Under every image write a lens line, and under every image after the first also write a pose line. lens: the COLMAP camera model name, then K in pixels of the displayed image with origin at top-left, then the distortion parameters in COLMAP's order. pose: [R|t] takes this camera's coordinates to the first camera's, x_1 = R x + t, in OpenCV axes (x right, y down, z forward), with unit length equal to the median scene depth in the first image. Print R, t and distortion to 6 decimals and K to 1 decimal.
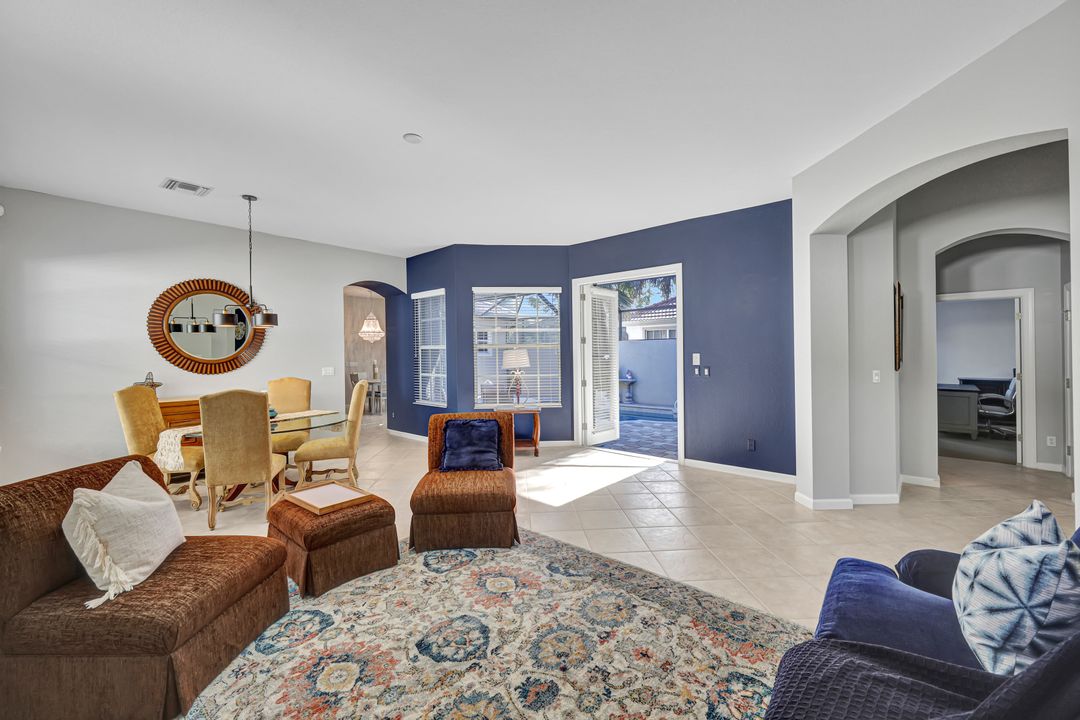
lens RADIAL K [[436.2, 0, 551.8], [0, 436.2, 355.6], [0, 0, 1]] dist [0.002029, -0.001370]
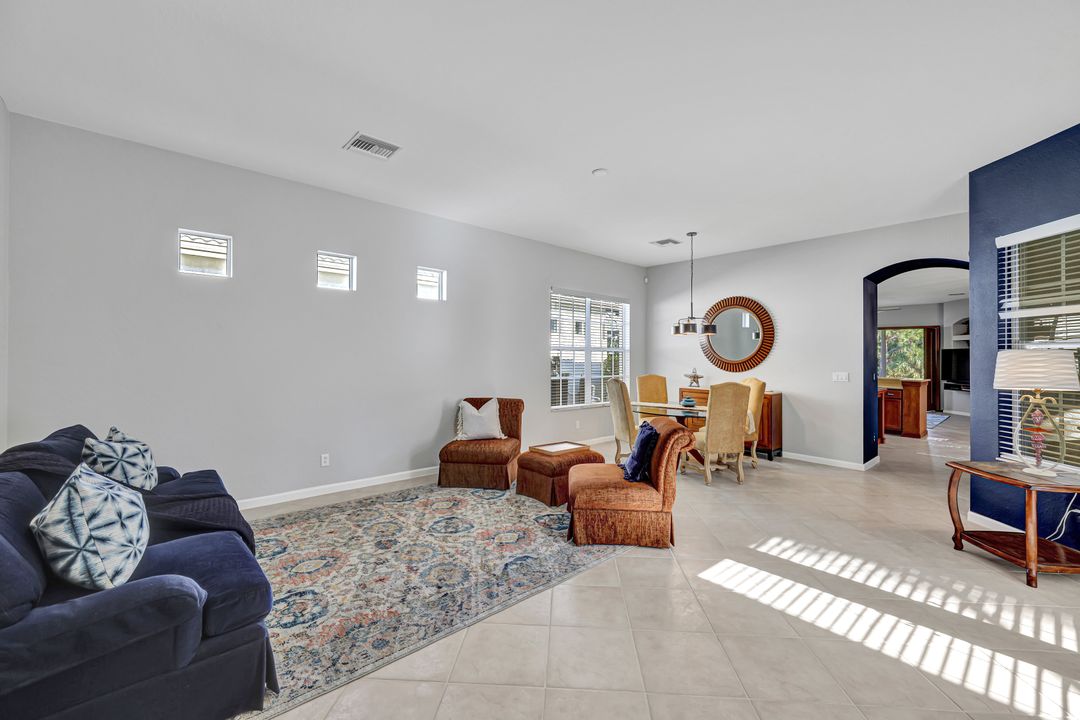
lens RADIAL K [[436.2, 0, 536.0], [0, 436.2, 355.6], [0, 0, 1]] dist [0.002029, -0.001370]
pose [[-0.152022, 0.003158, -0.988372, 1.272788], [-0.011322, 0.999924, 0.004936, -0.006286], [0.988312, 0.011941, -0.151975, 1.457723]]
